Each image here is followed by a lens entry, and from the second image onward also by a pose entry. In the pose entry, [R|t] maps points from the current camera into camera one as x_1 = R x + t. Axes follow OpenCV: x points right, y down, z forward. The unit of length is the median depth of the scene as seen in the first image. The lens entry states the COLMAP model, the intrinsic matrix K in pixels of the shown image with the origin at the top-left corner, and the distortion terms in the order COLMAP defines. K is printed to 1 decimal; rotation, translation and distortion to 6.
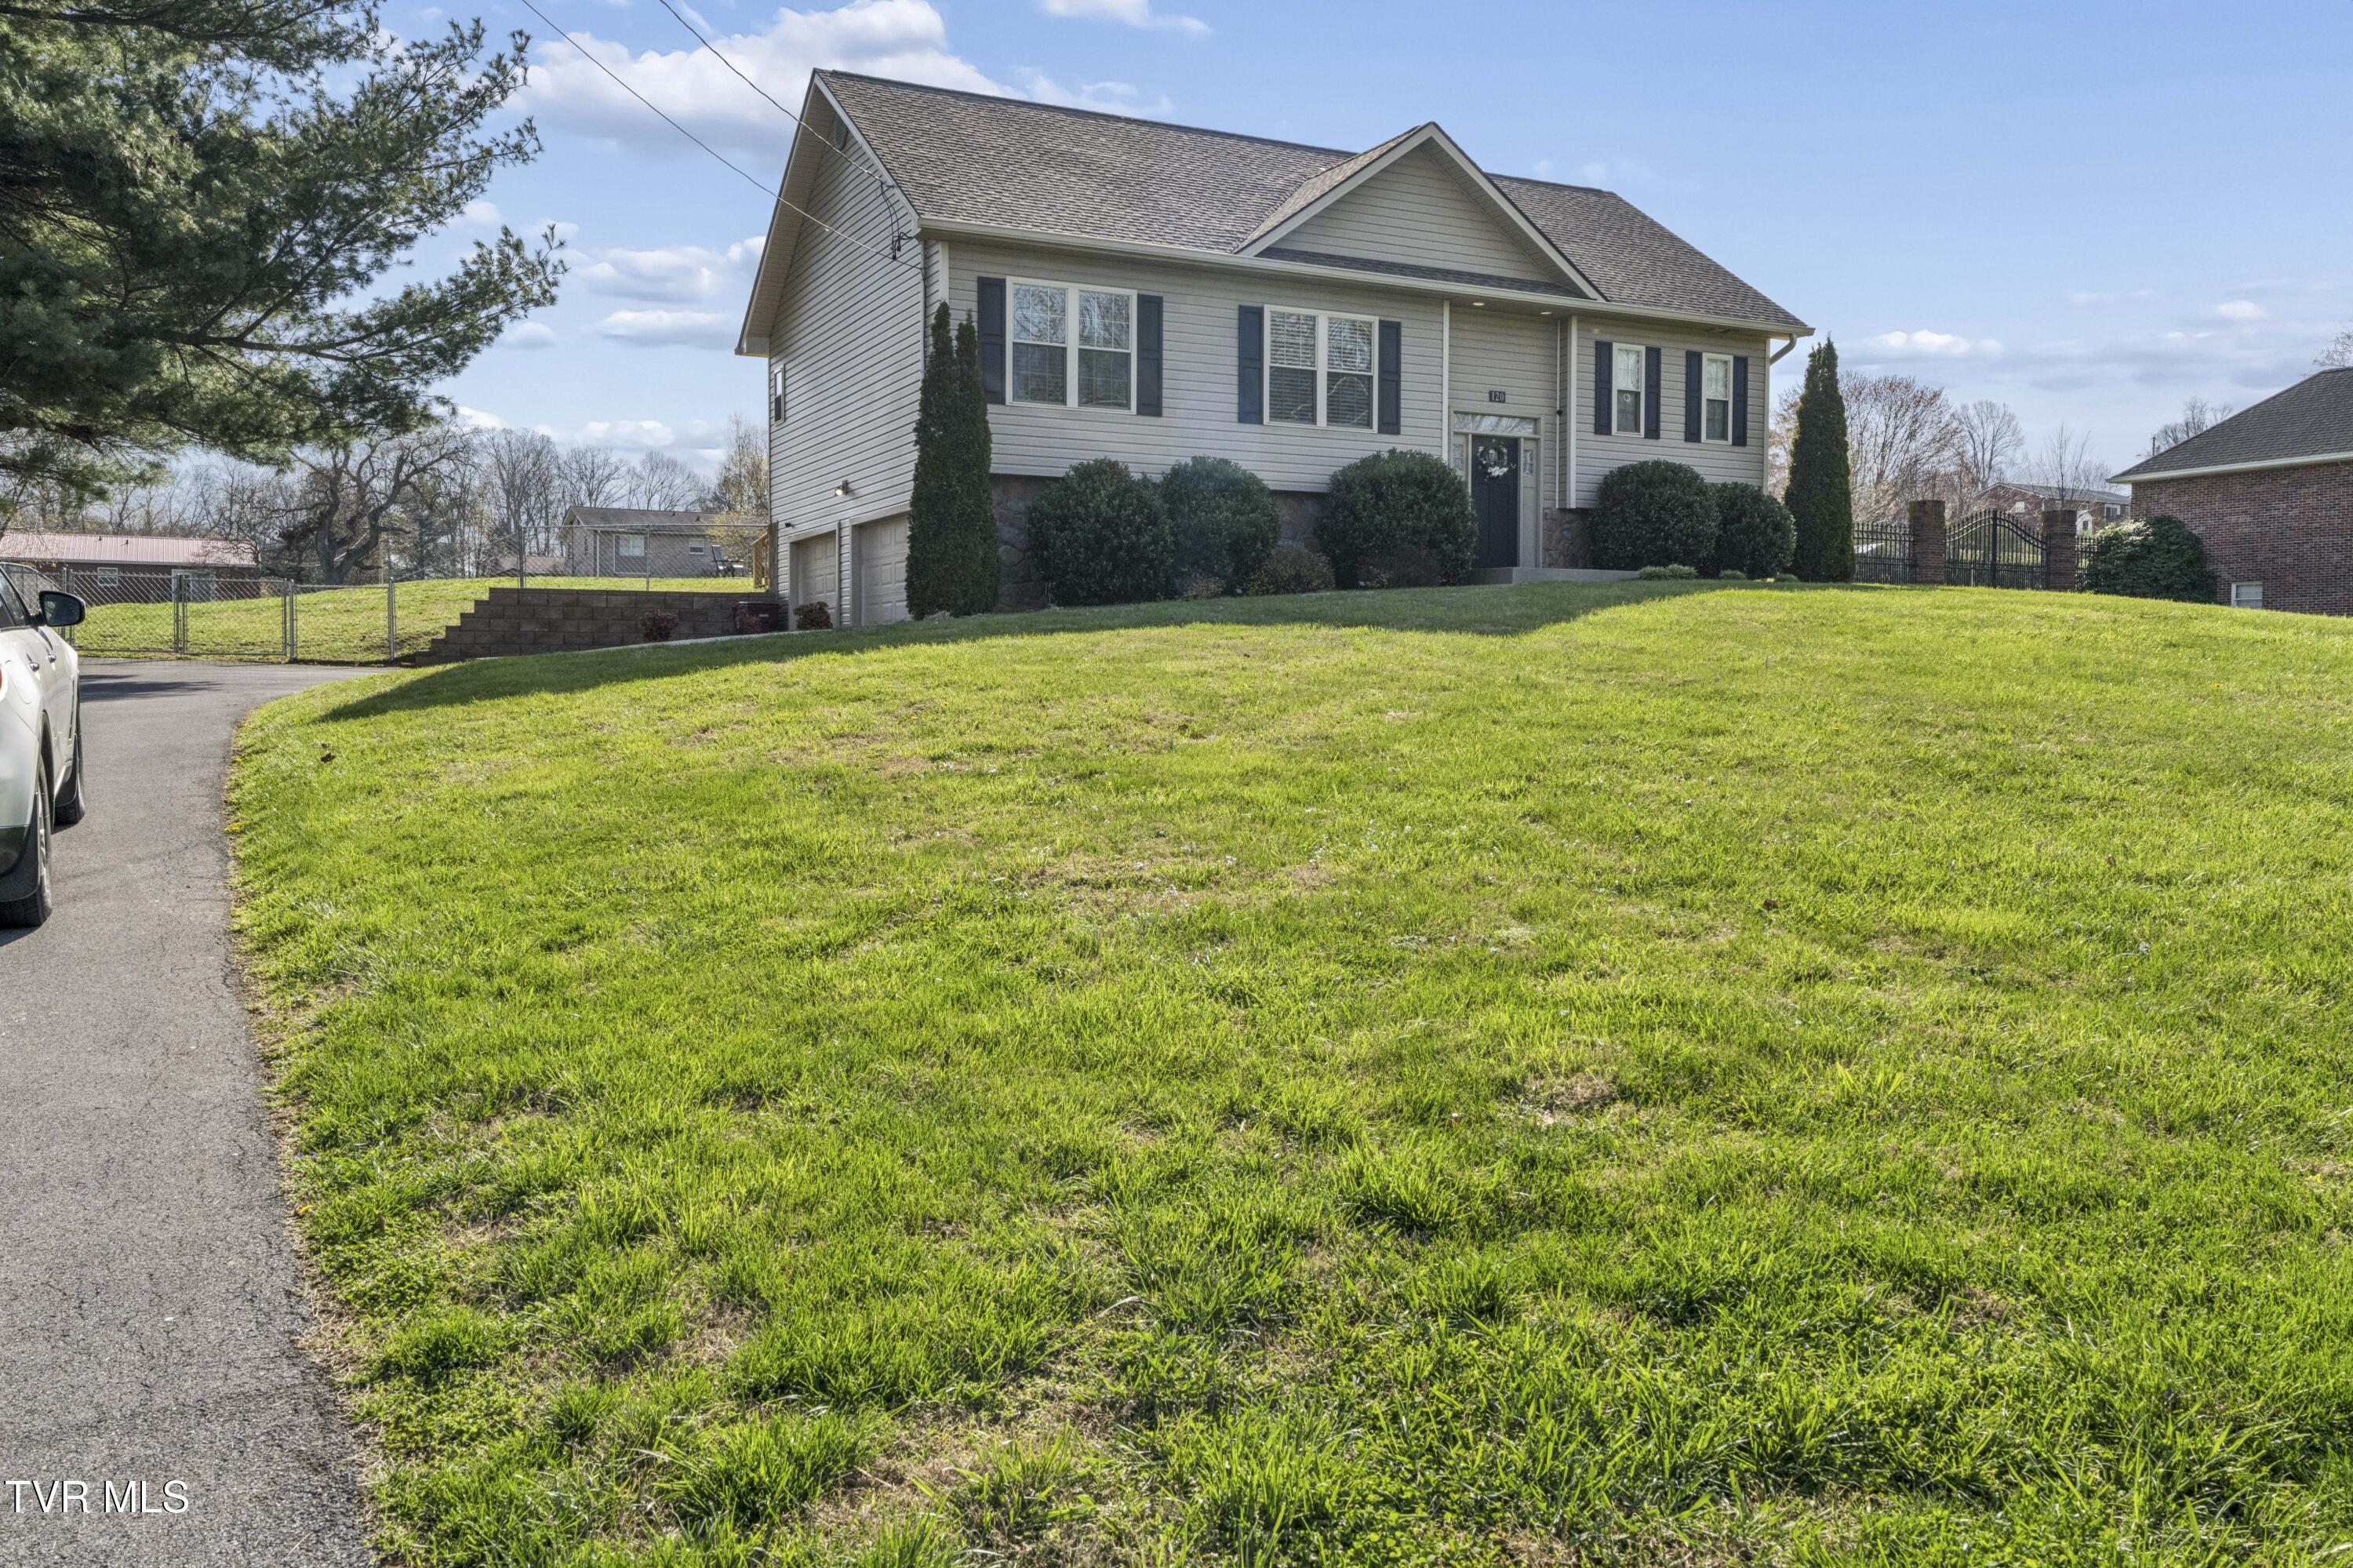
lens RADIAL K [[1895.2, 0, 1176.5], [0, 1895.2, 784.0], [0, 0, 1]] dist [0.005300, -0.002573]
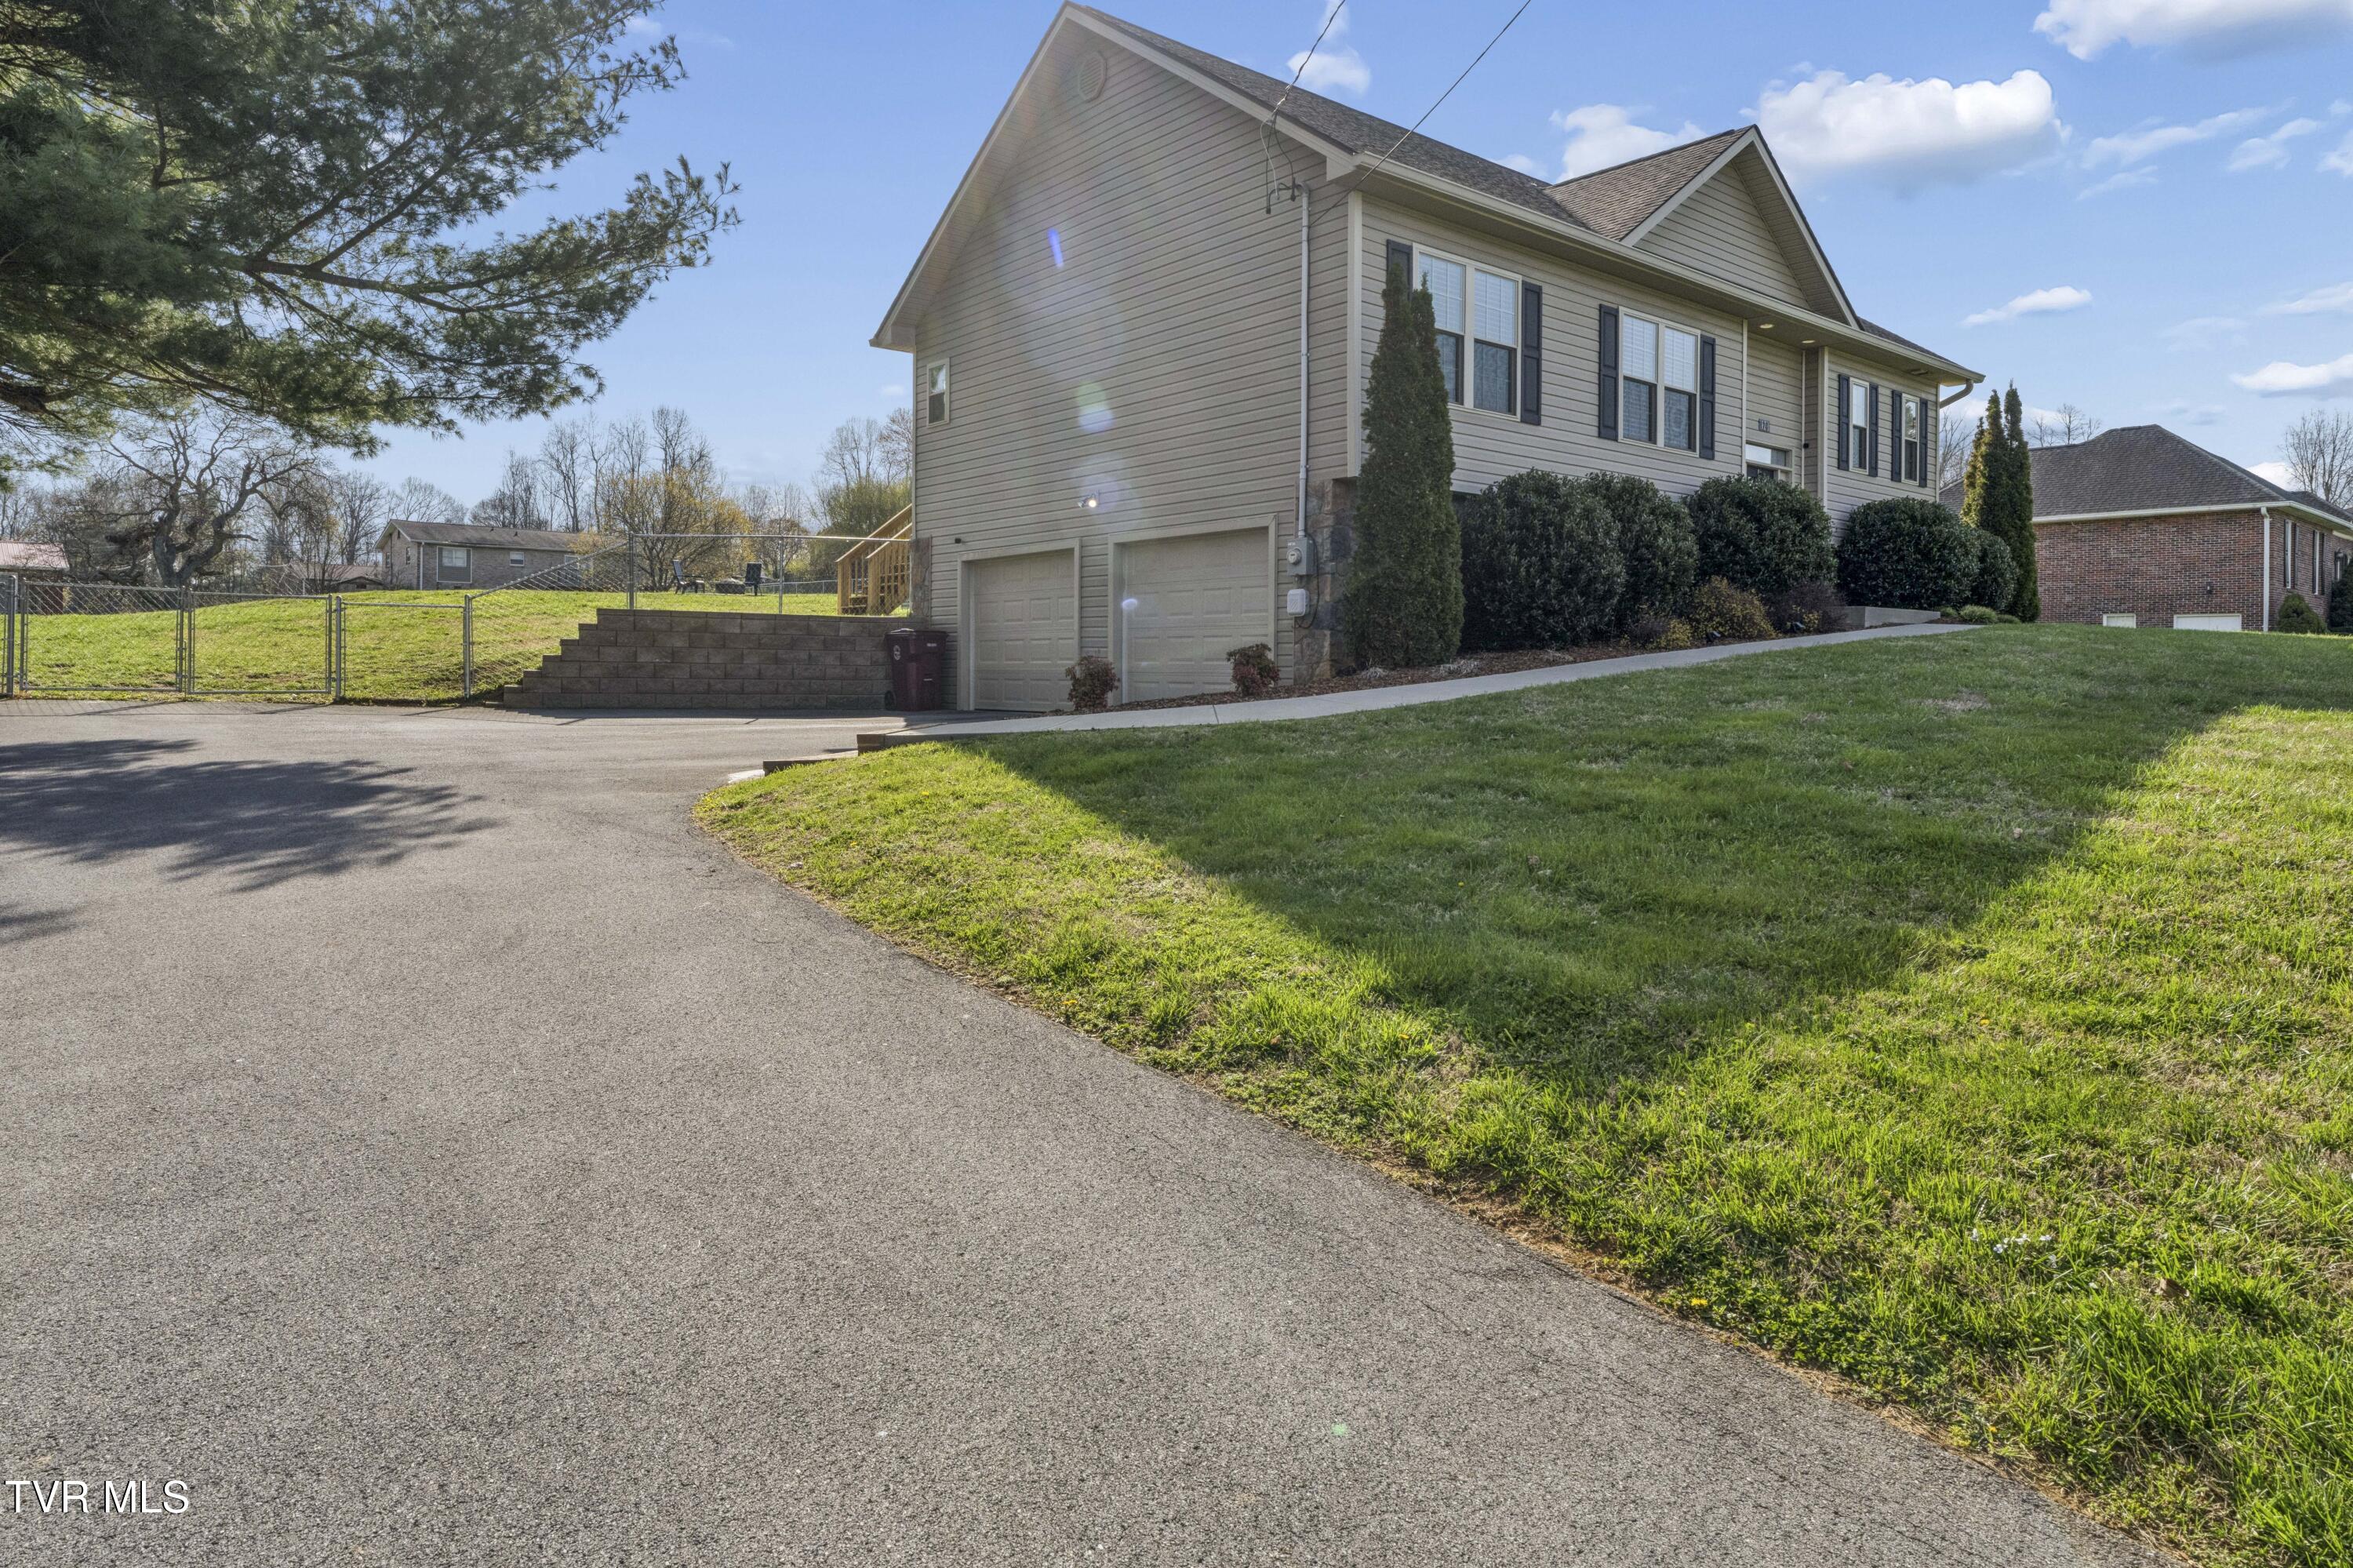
lens RADIAL K [[1415.7, 0, 1175.8], [0, 1415.7, 687.9], [0, 0, 1]] dist [0.001546, 0.001275]
pose [[0.970471, 0.000184, 0.241219, -0.292426], [0.009742, 0.999154, -0.039959, -0.046516], [-0.241023, 0.041129, 0.969648, 0.383646]]
